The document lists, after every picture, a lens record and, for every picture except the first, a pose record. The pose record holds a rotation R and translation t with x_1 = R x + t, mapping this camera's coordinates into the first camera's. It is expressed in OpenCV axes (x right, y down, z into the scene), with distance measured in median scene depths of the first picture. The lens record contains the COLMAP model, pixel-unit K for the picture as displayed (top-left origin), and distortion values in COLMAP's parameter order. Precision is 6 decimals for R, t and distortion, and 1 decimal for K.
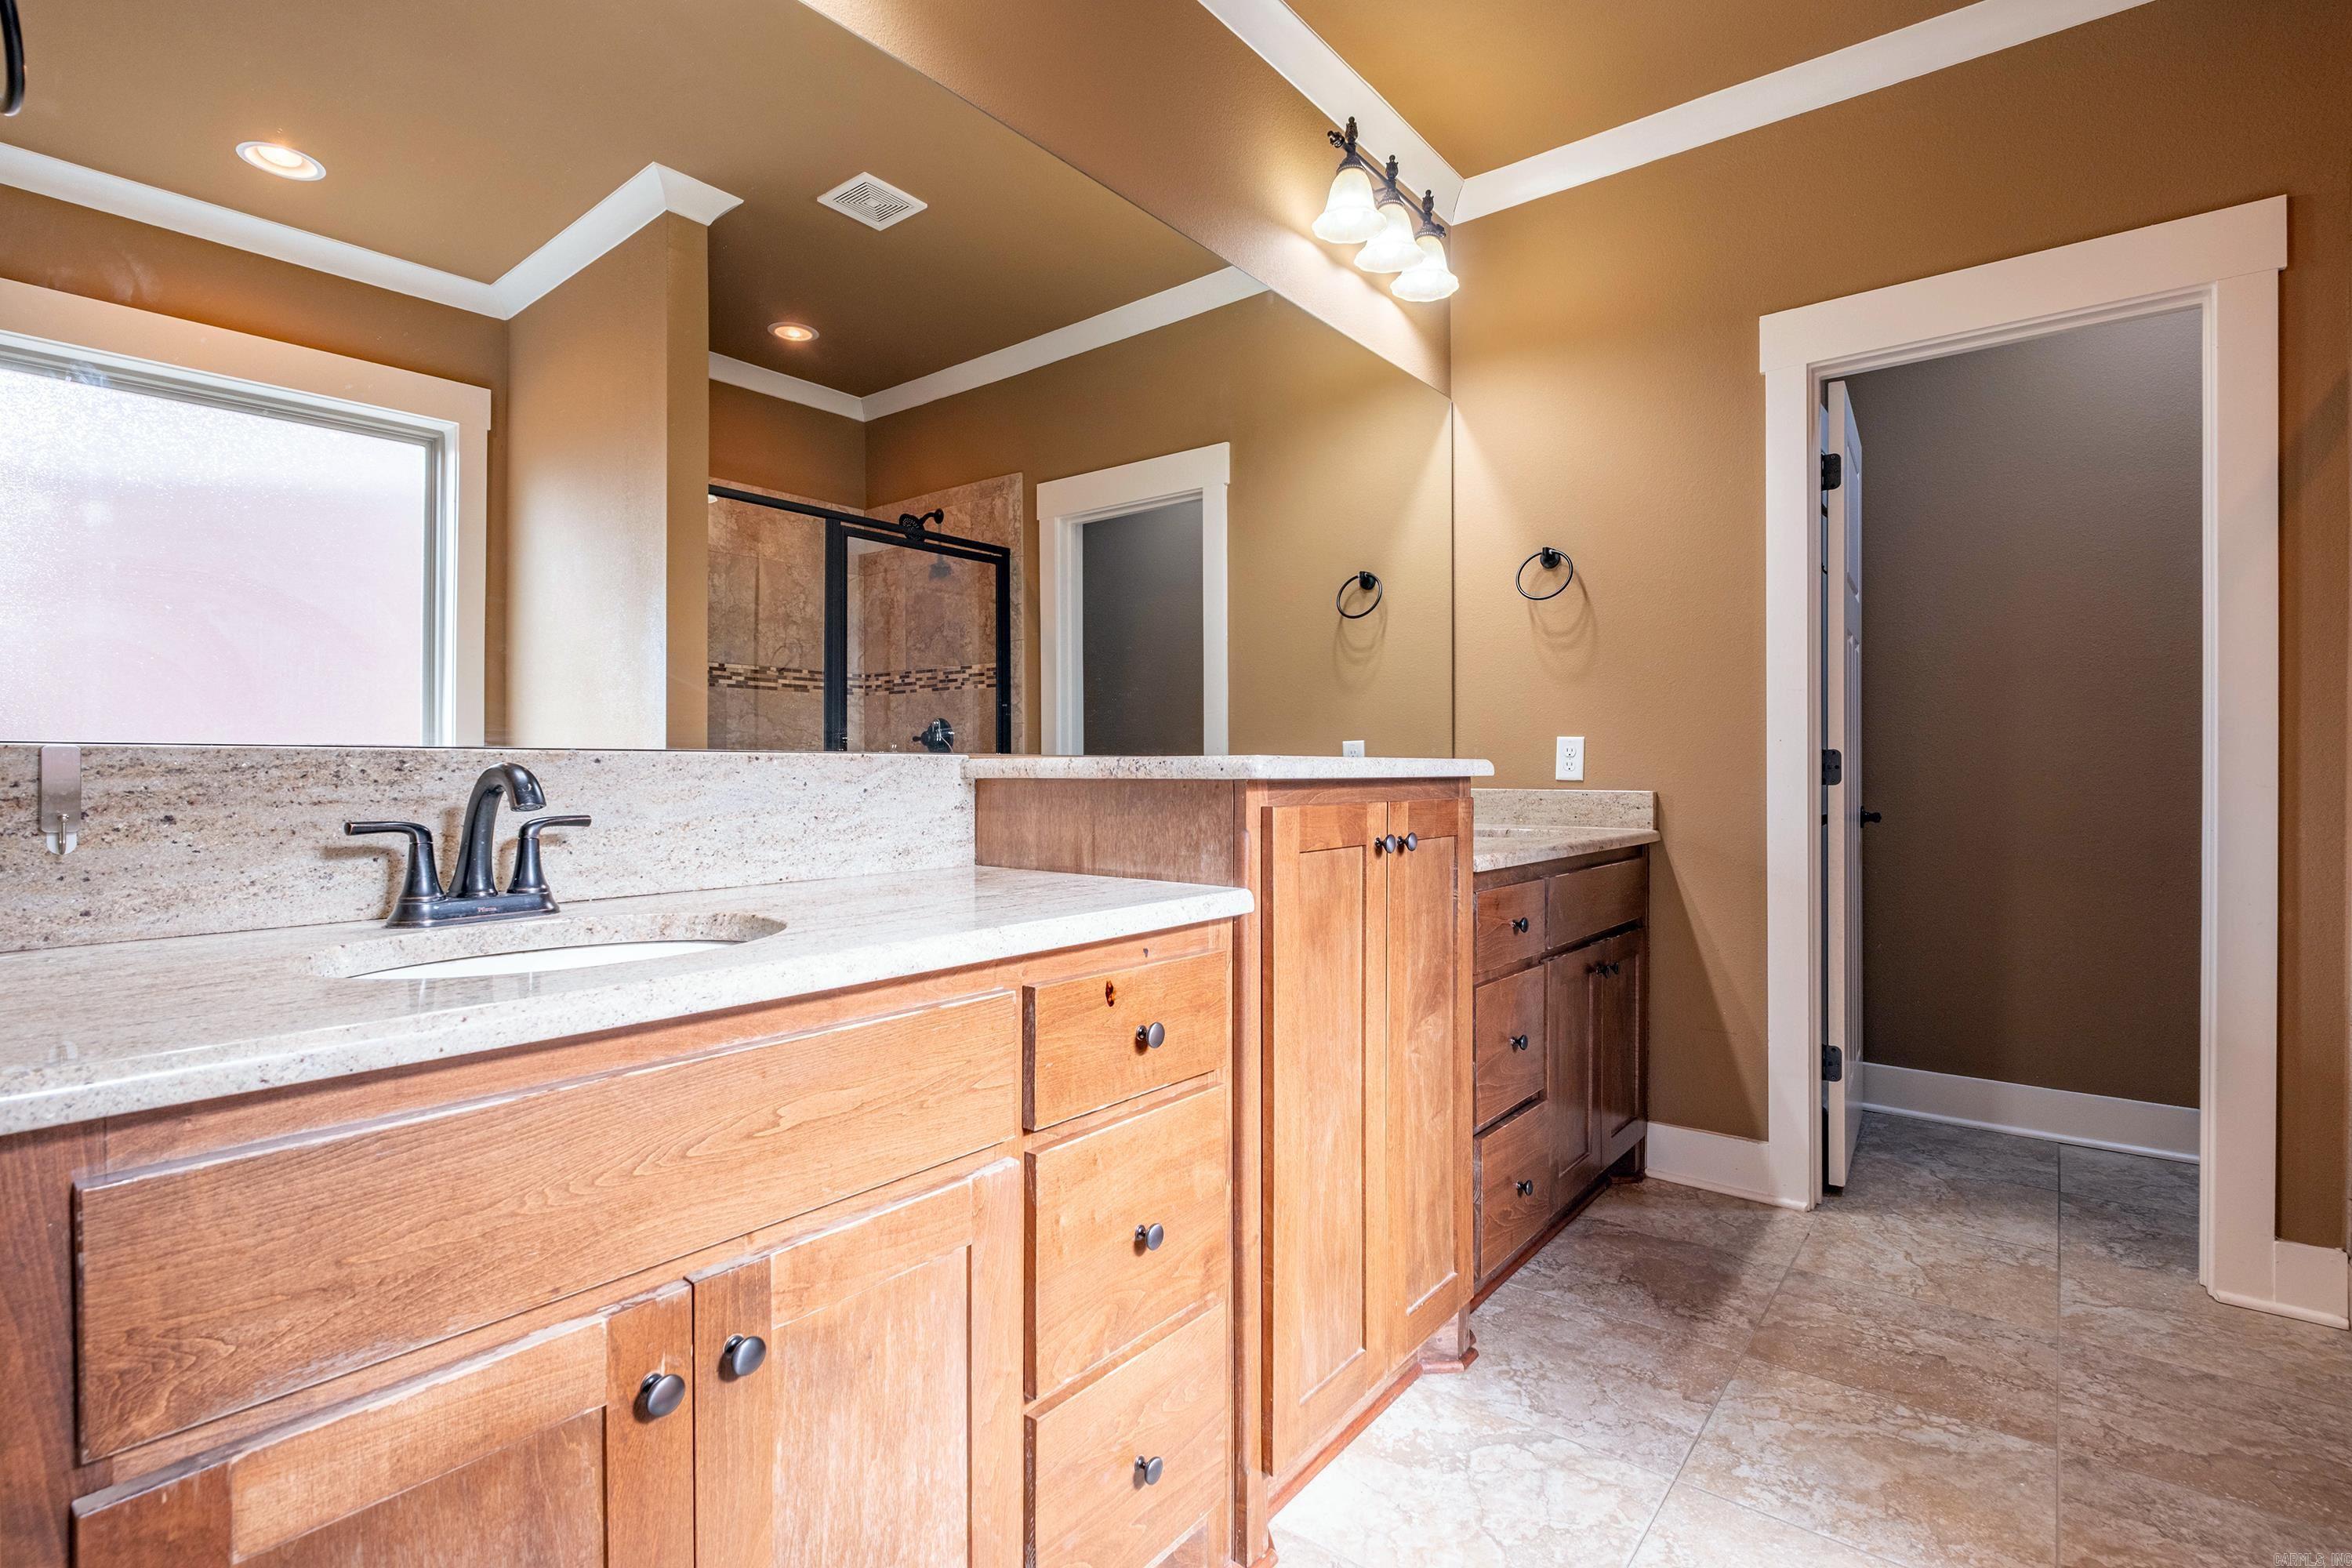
lens RADIAL K [[1107.6, 0, 1176.0], [0, 1107.6, 784.0], [0, 0, 1]] dist [-0.001713, 0.000361]
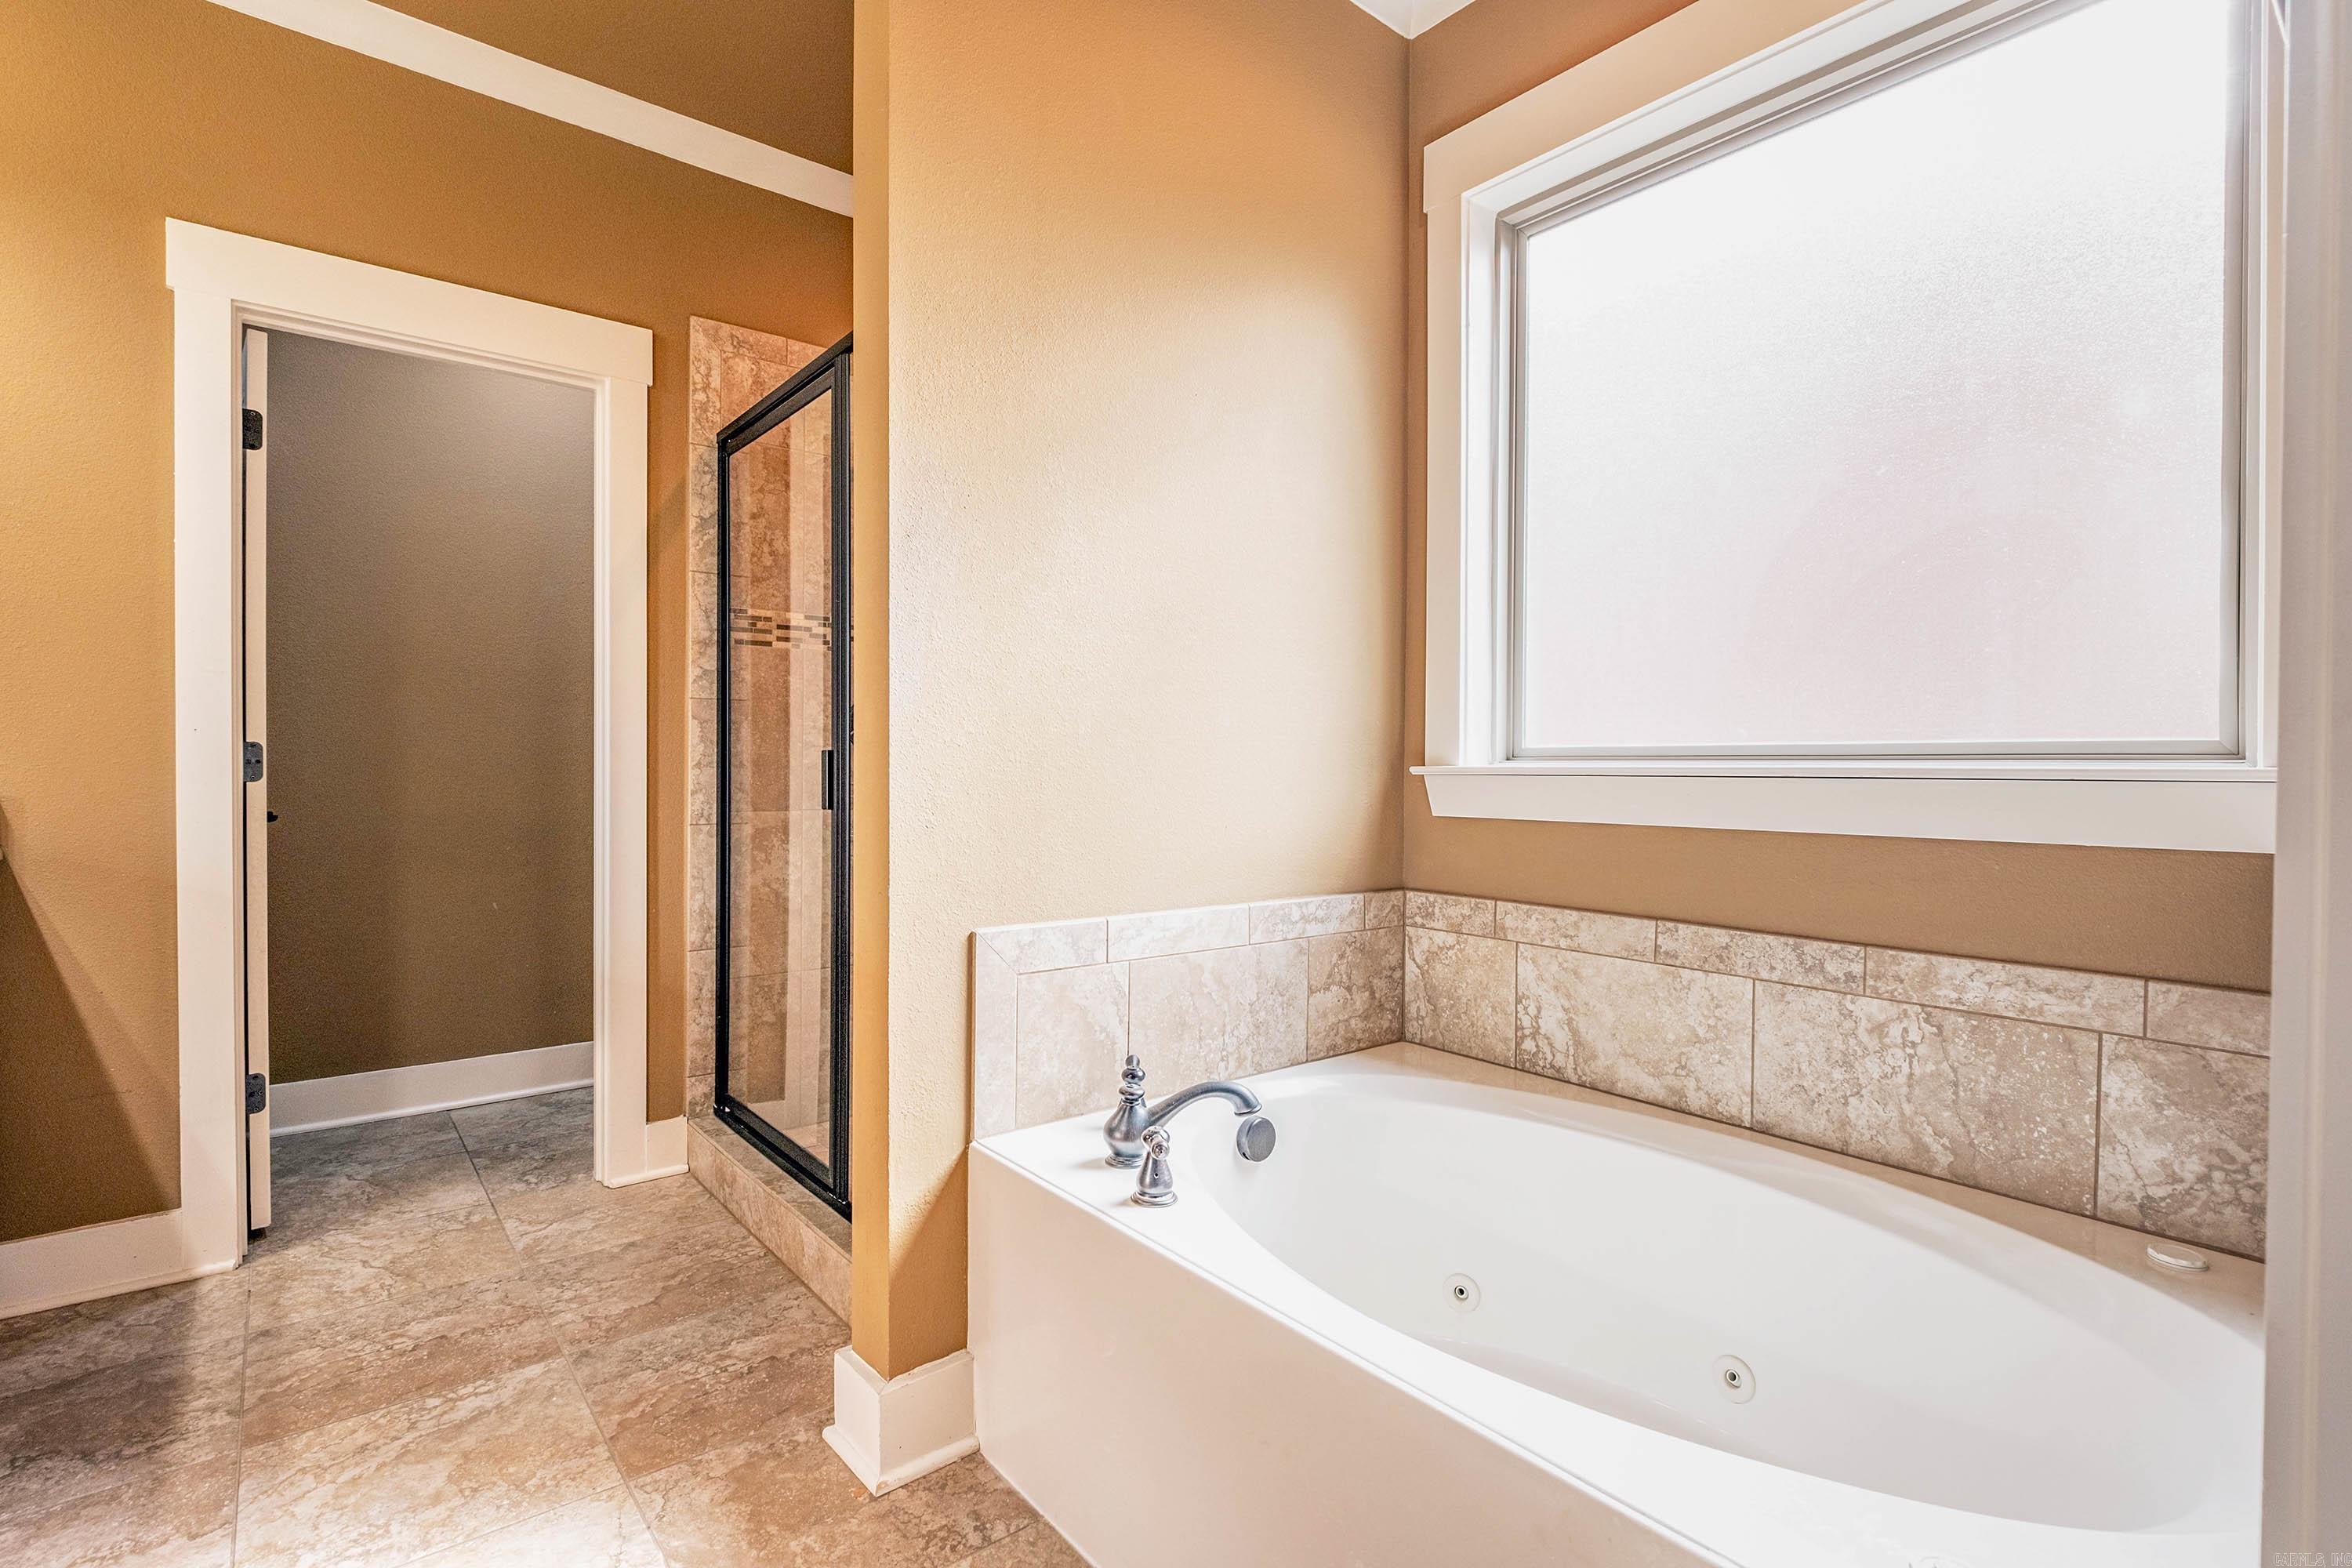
lens RADIAL K [[1107.6, 0, 1176.0], [0, 1107.6, 784.0], [0, 0, 1]] dist [-0.001713, 0.000361]
pose [[0.212487, -0.011900, 0.977092, -0.141182], [0.007969, 0.999914, 0.010445, -0.000535], [-0.977131, 0.005567, 0.212563, 0.098074]]
